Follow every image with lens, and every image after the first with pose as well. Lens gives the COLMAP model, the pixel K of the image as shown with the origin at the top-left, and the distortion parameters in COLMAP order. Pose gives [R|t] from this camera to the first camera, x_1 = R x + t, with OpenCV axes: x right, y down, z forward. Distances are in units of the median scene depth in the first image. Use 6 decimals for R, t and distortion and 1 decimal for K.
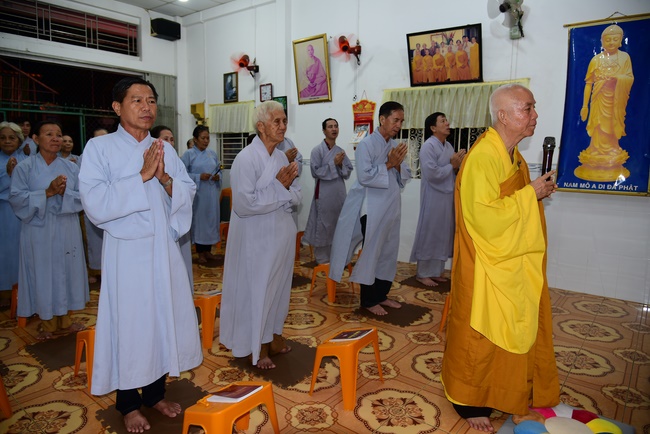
lens RADIAL K [[436.7, 0, 324.6], [0, 436.7, 219.9], [0, 0, 1]] dist [-0.045787, 0.000403]
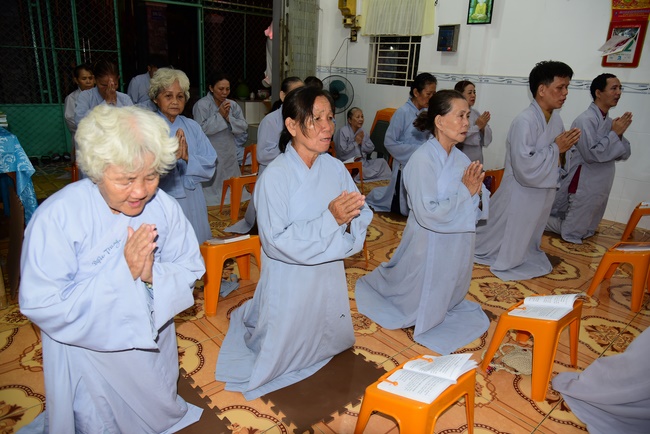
lens RADIAL K [[430.4, 0, 325.0], [0, 430.4, 217.0], [0, 0, 1]] dist [-0.015267, -0.001937]
pose [[0.988814, 0.080041, -0.125855, -0.243404], [-0.054645, 0.979551, 0.193635, -0.028649], [0.138780, -0.184591, 0.972968, 0.203868]]
